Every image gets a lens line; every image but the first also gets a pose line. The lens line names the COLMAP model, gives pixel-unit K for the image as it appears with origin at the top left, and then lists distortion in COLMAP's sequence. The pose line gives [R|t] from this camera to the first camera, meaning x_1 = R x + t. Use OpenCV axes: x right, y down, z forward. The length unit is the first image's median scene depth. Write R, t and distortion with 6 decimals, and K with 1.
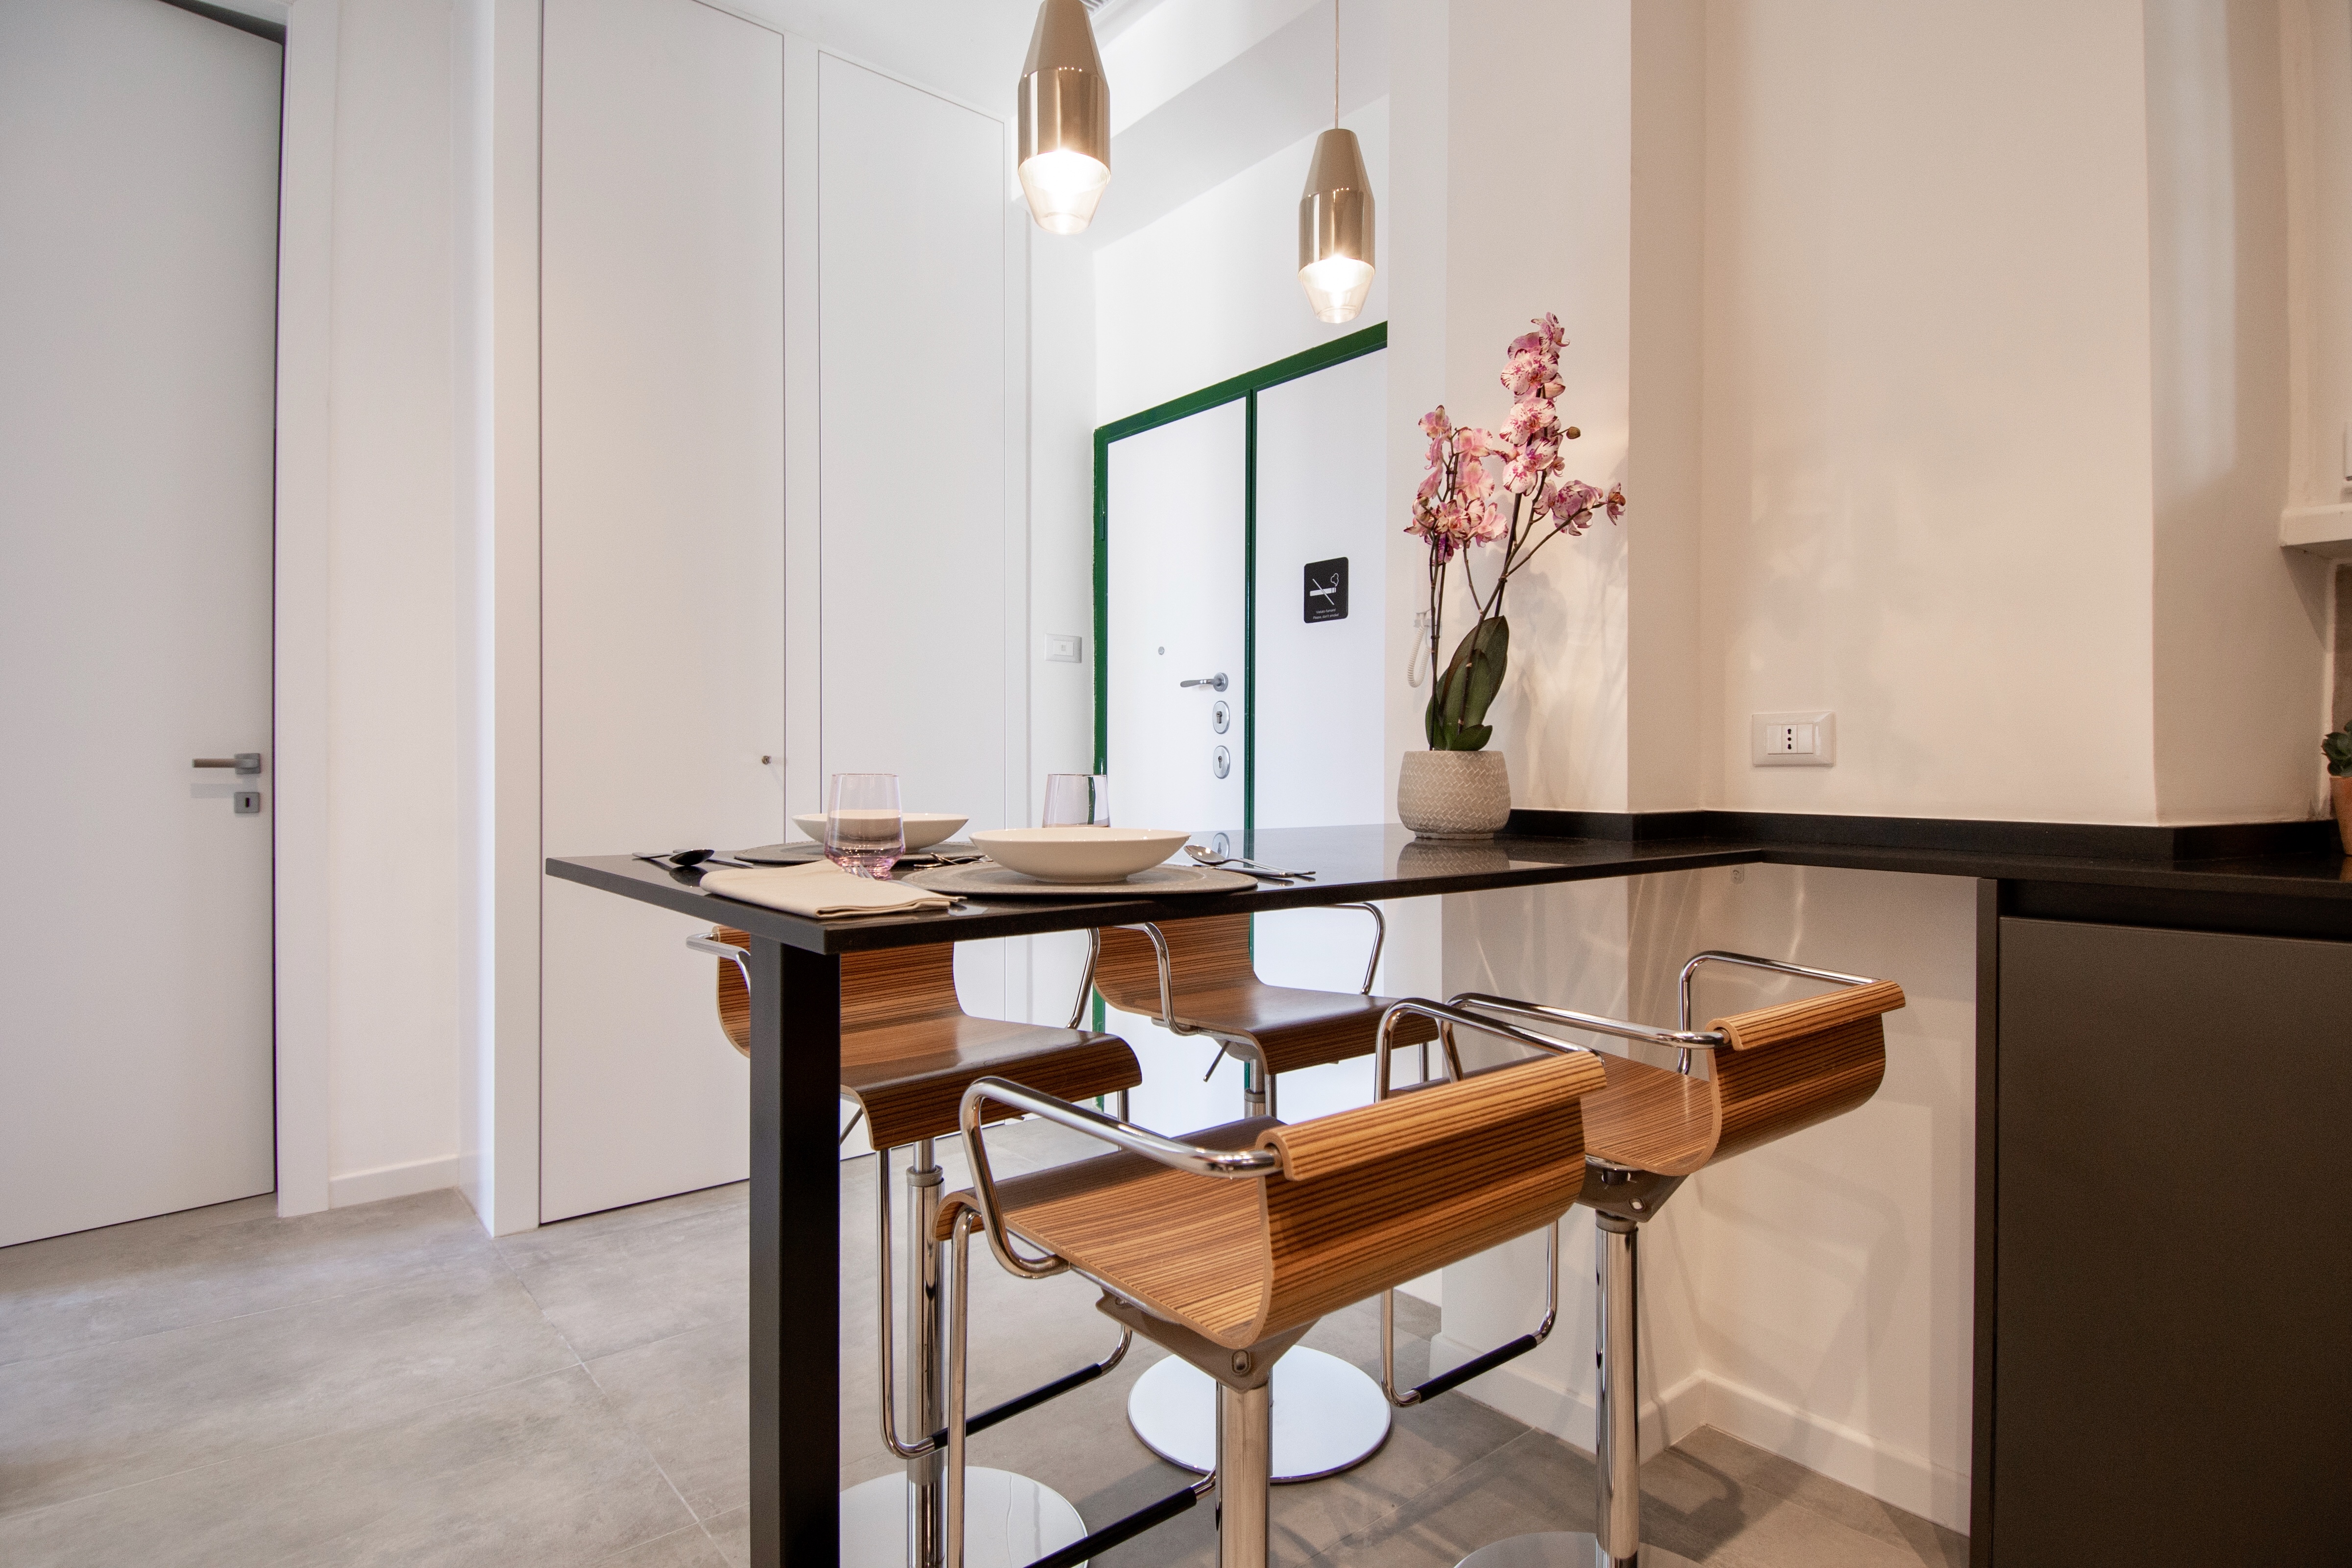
lens RADIAL K [[1225.0, 0, 1191.6], [0, 1225.0, 765.2], [0, 0, 1]] dist [0.052783, -0.057441]
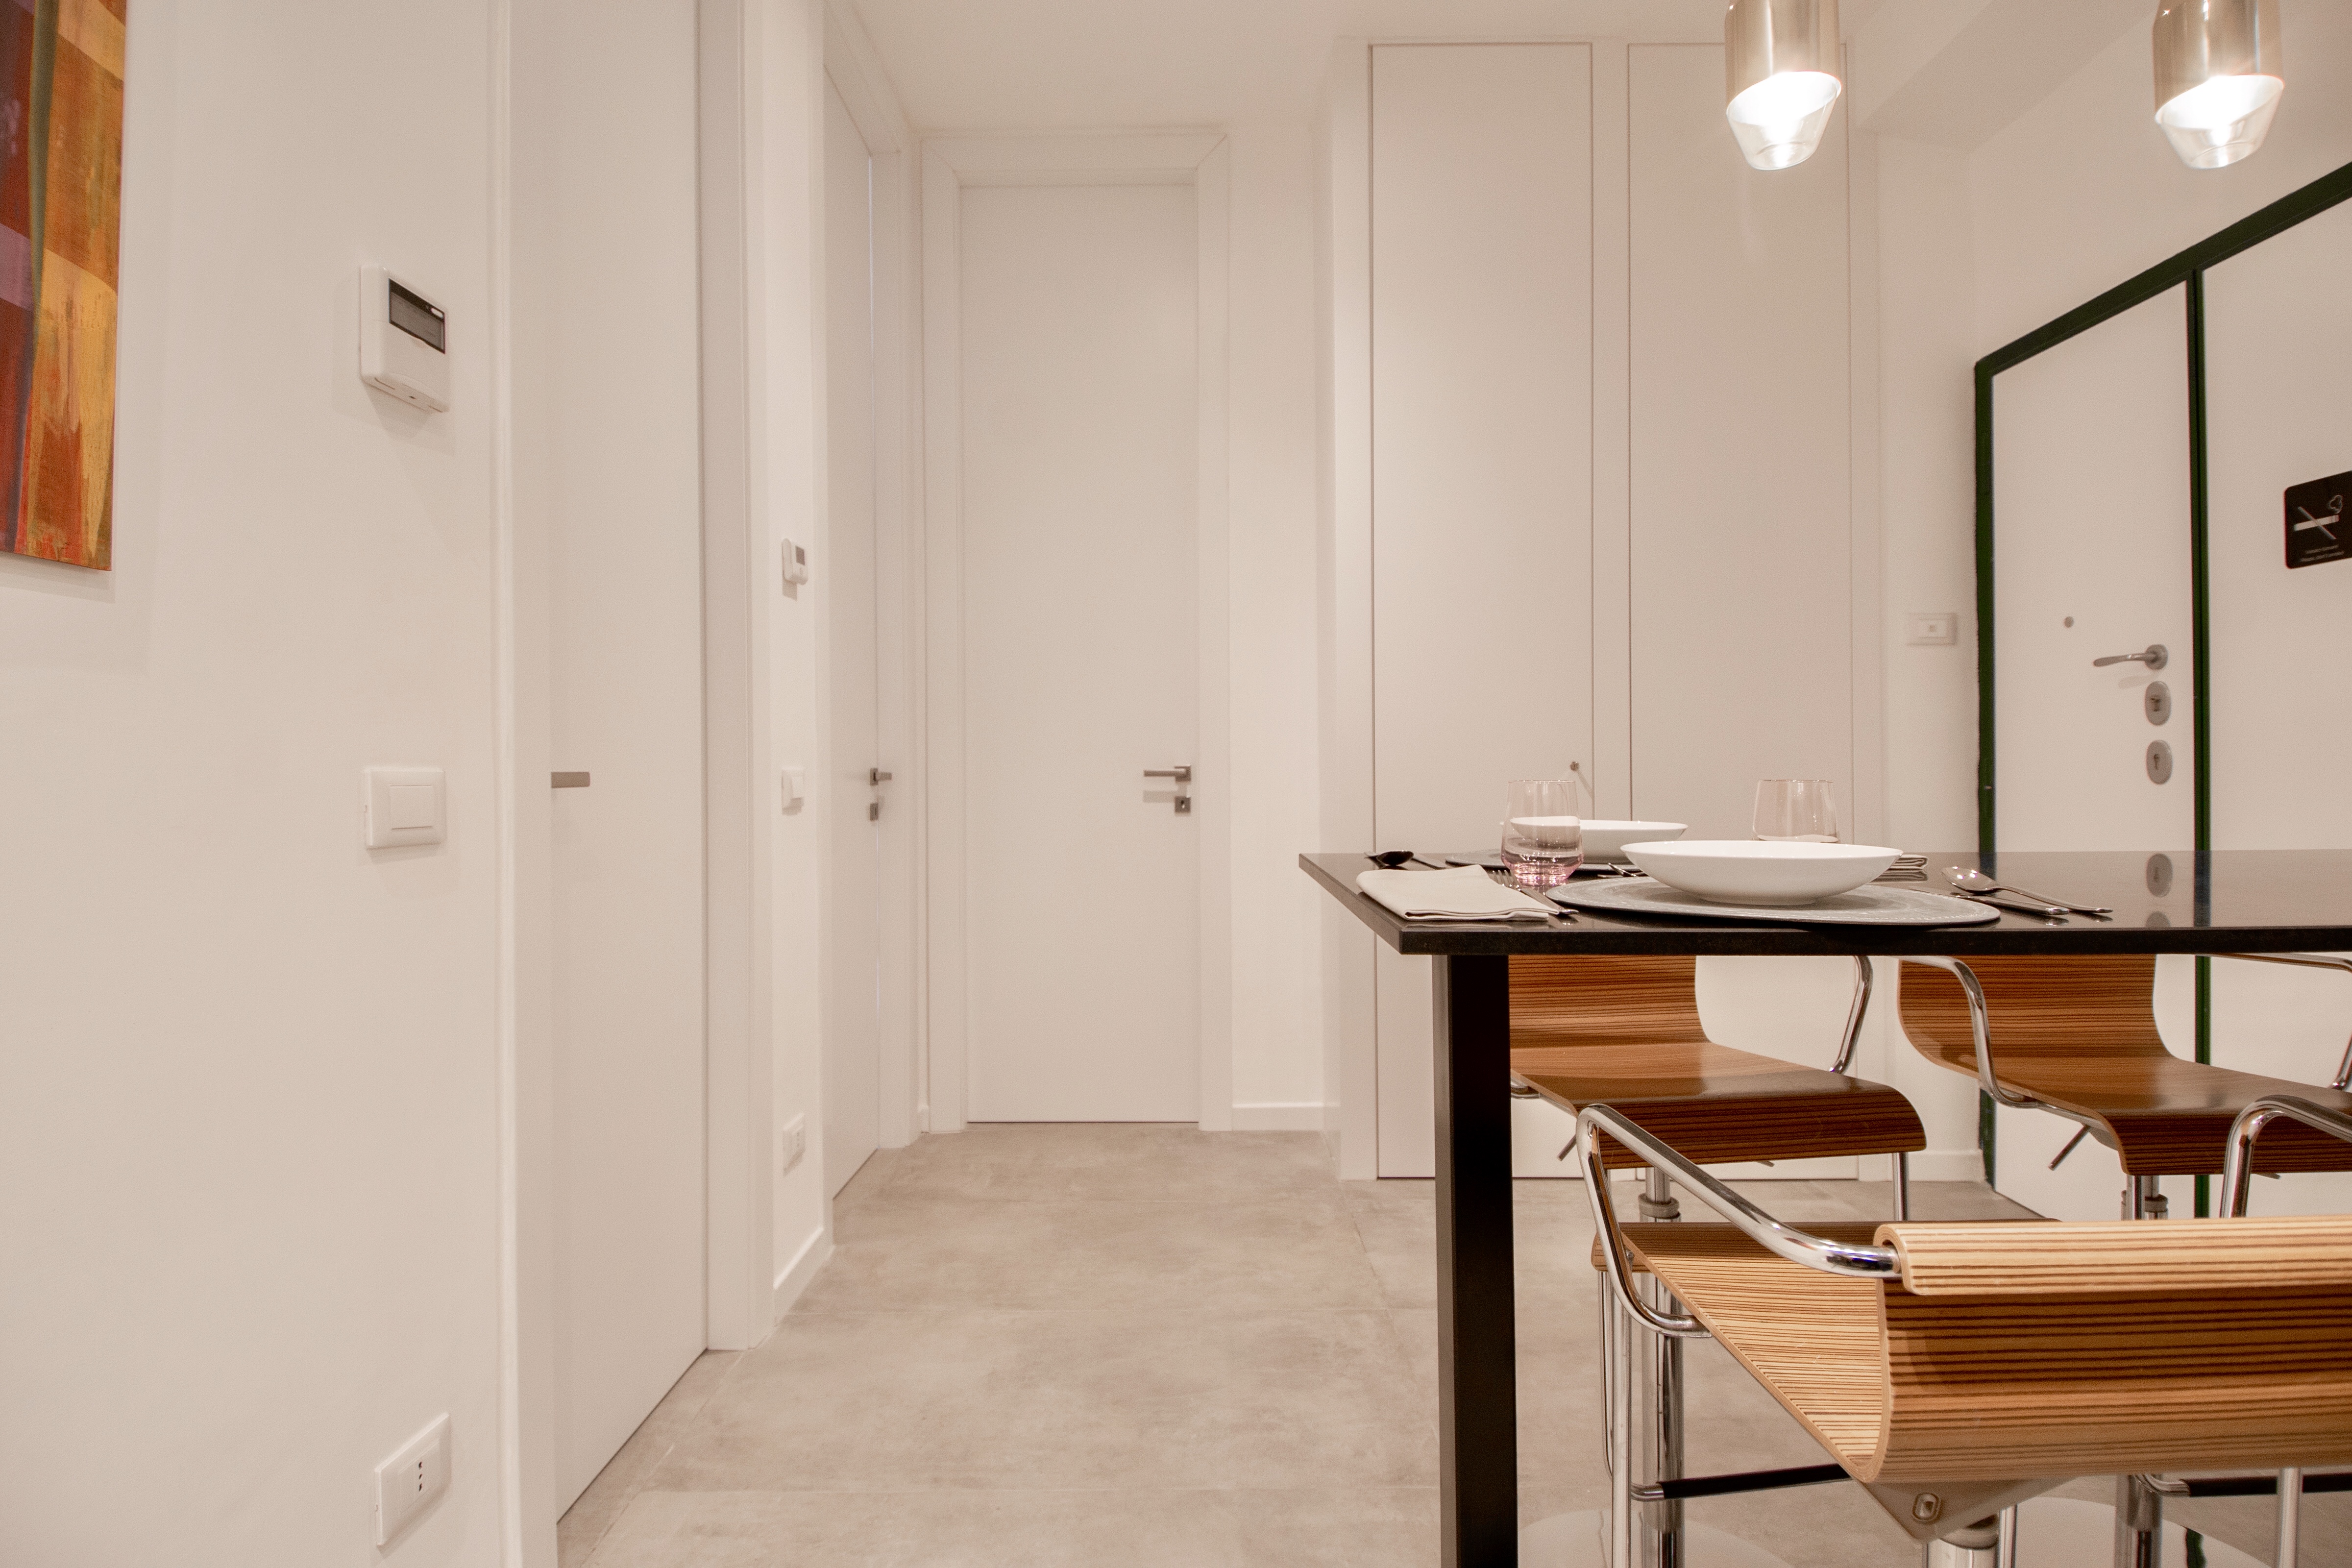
lens RADIAL K [[1225.0, 0, 1191.6], [0, 1225.0, 765.2], [0, 0, 1]] dist [0.052783, -0.057441]
pose [[0.763864, -0.011829, -0.645269, 0.114003], [0.009295, 0.999930, -0.007326, -0.000483], [0.645310, -0.000402, 0.763921, 0.042515]]
